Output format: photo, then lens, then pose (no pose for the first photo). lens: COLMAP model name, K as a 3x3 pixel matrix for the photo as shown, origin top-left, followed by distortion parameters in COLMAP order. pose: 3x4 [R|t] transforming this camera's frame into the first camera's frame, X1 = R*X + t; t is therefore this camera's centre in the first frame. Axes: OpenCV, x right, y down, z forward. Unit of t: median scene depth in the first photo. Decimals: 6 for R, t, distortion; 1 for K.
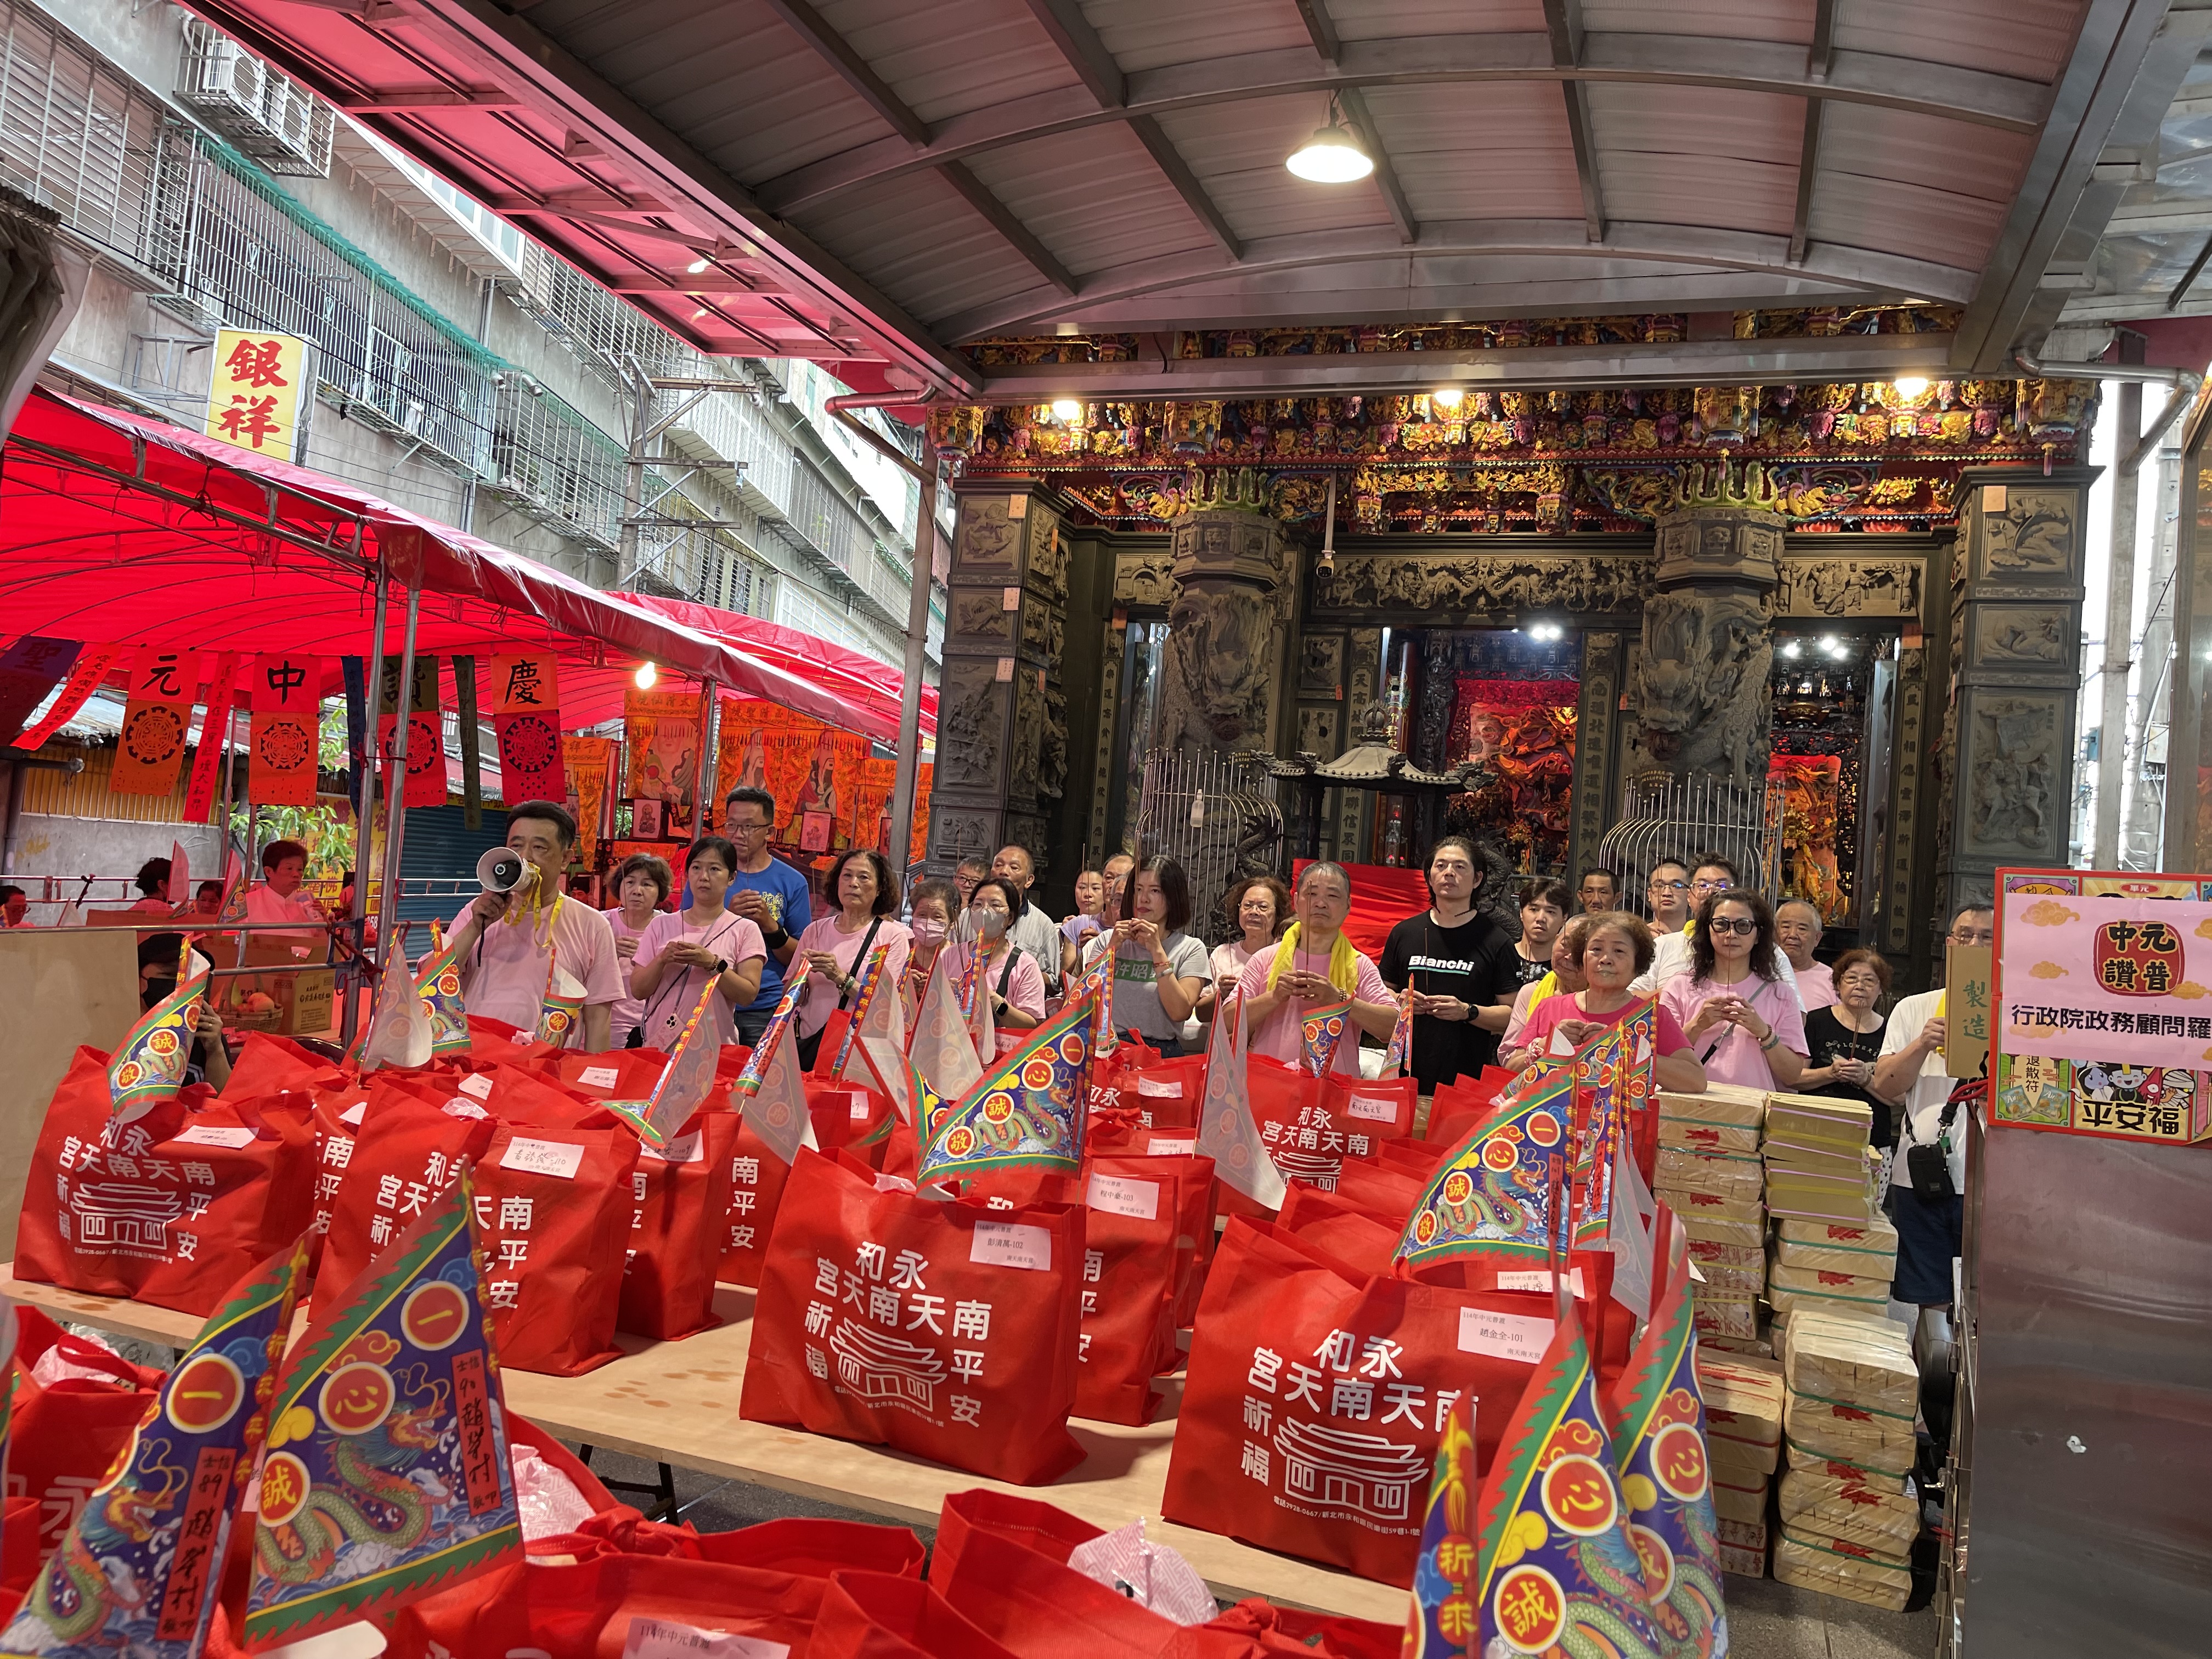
lens RADIAL K [[1634.0, 0, 1111.7], [0, 1634.0, 832.1], [0, 0, 1]] dist [0.008951, 0.000688]
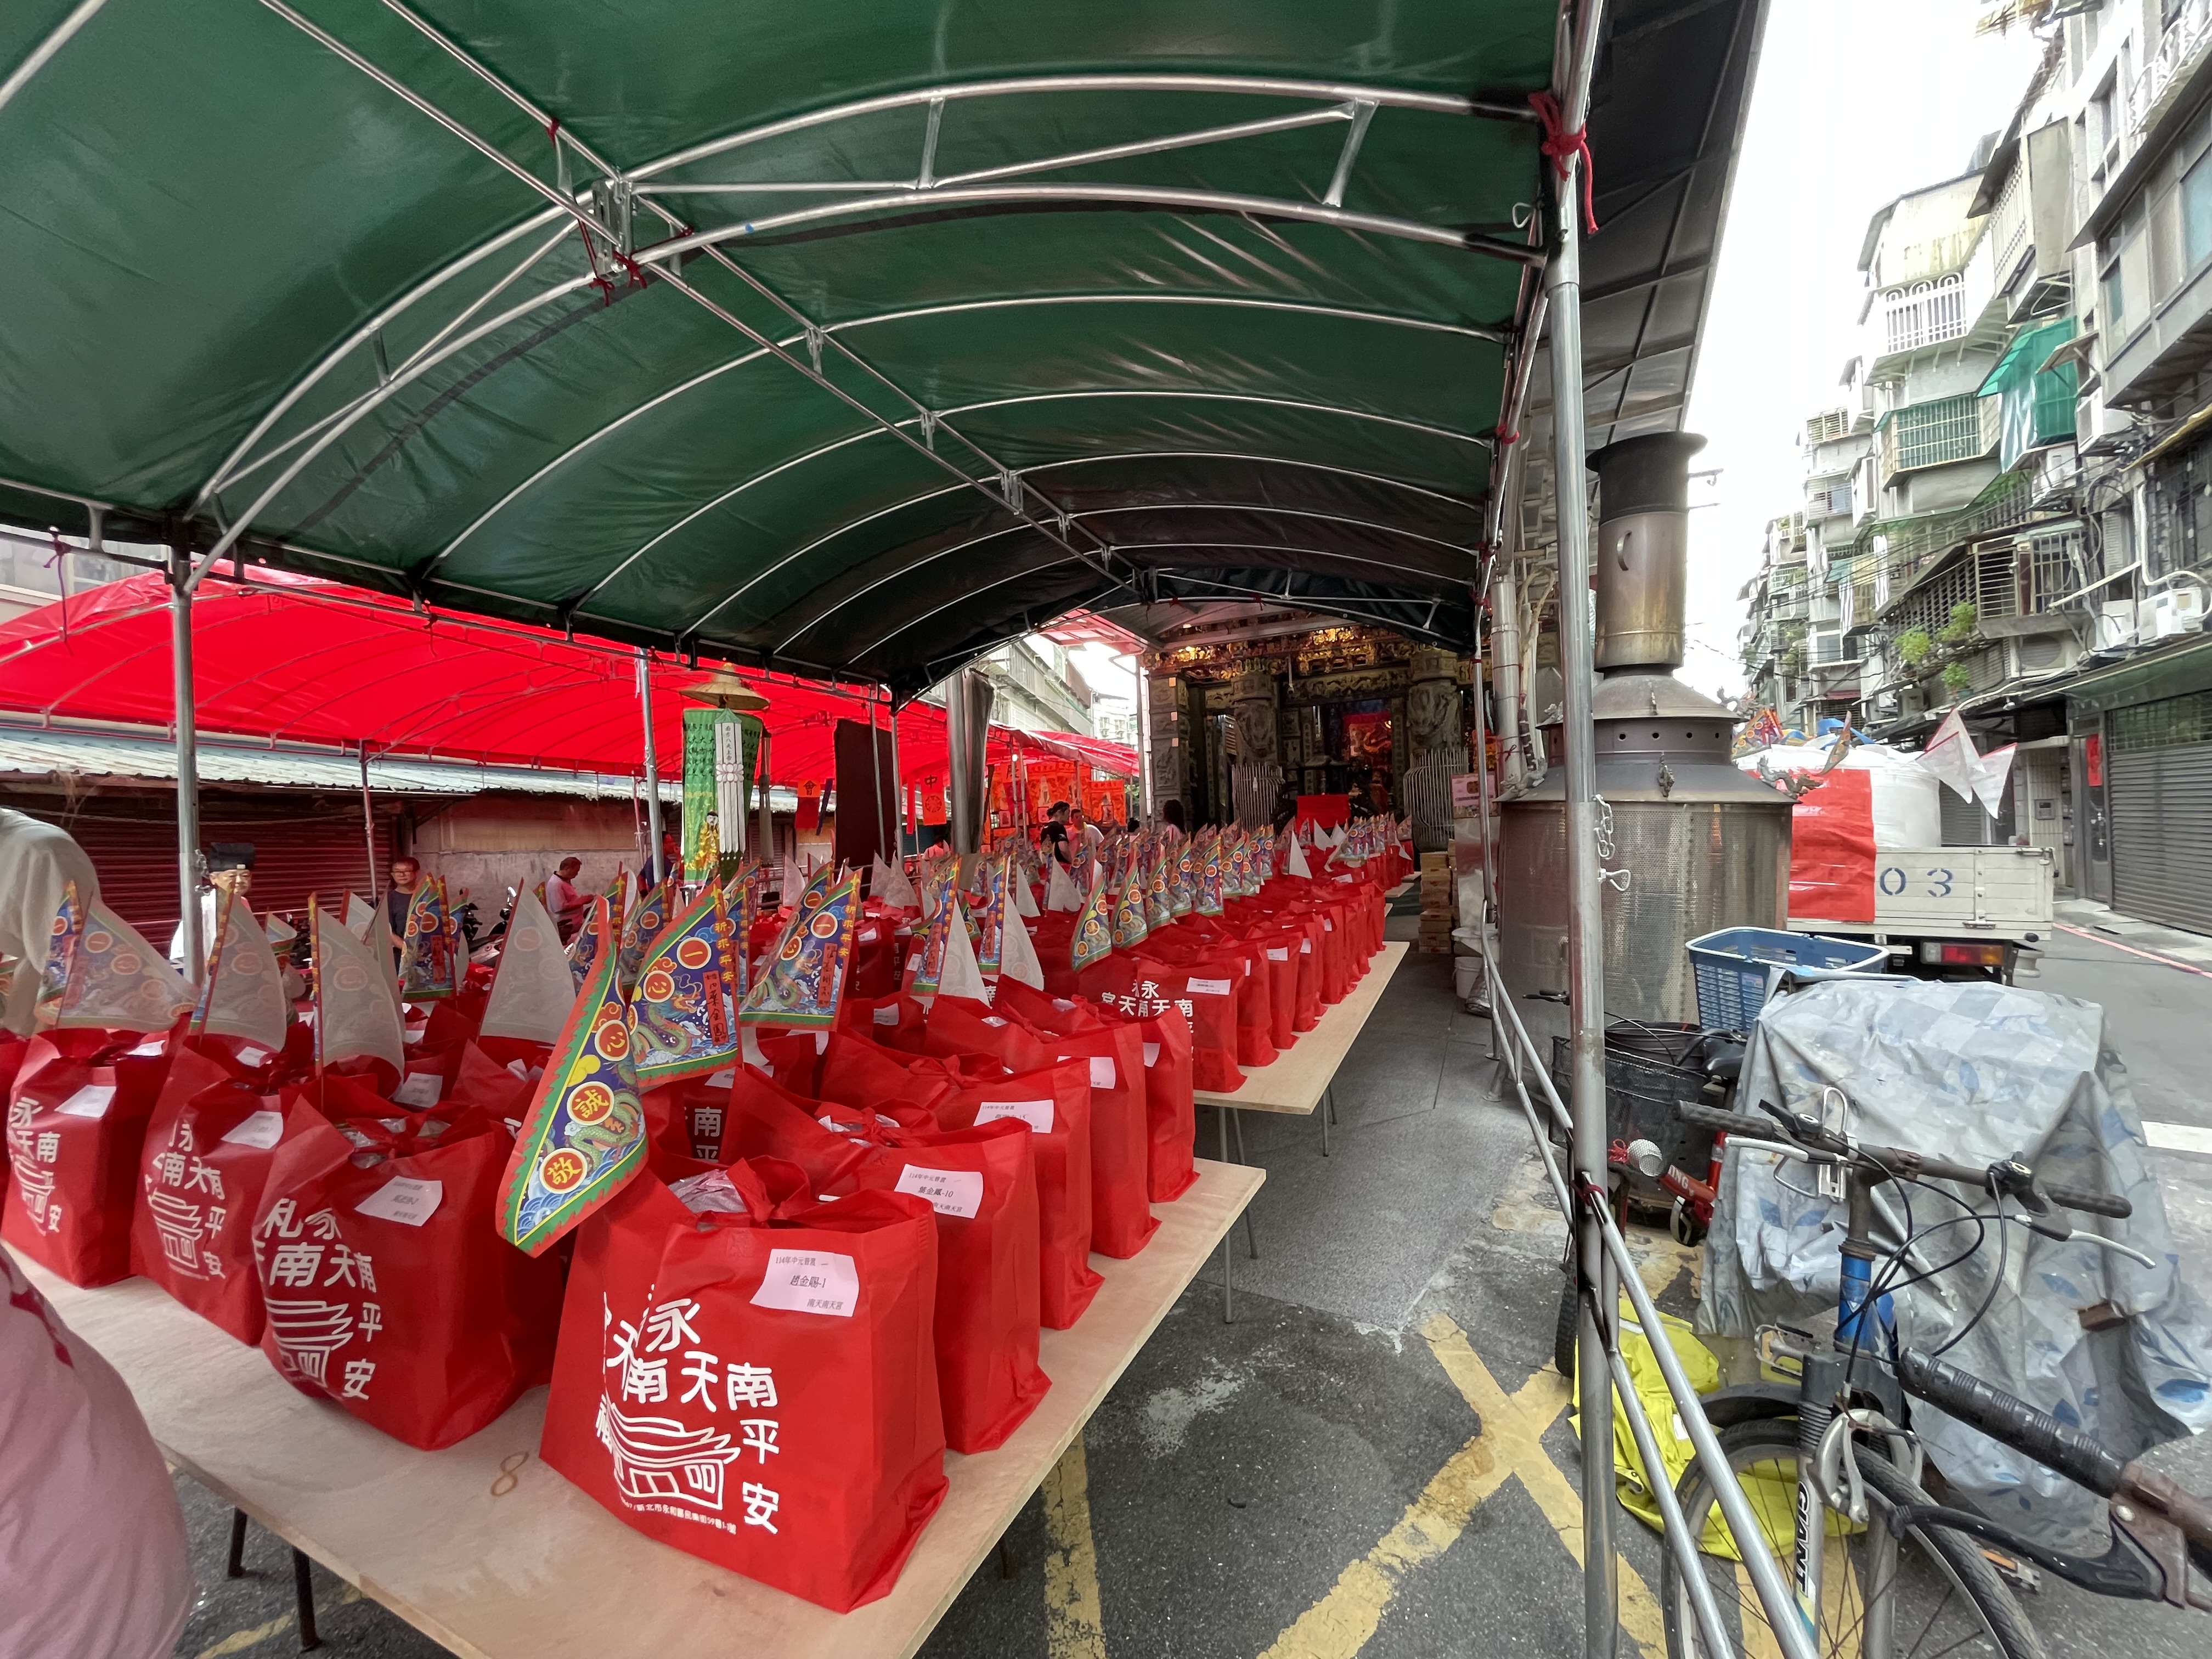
lens RADIAL K [[889.2, 0, 1093.8], [0, 889.2, 830.5], [0, 0, 1]] dist [-0.000286, -0.000004]
pose [[0.989017, -0.128952, -0.072220, -0.111752], [0.130812, 0.991172, 0.021618, -0.004388], [0.068795, -0.030828, 0.997154, -0.486735]]
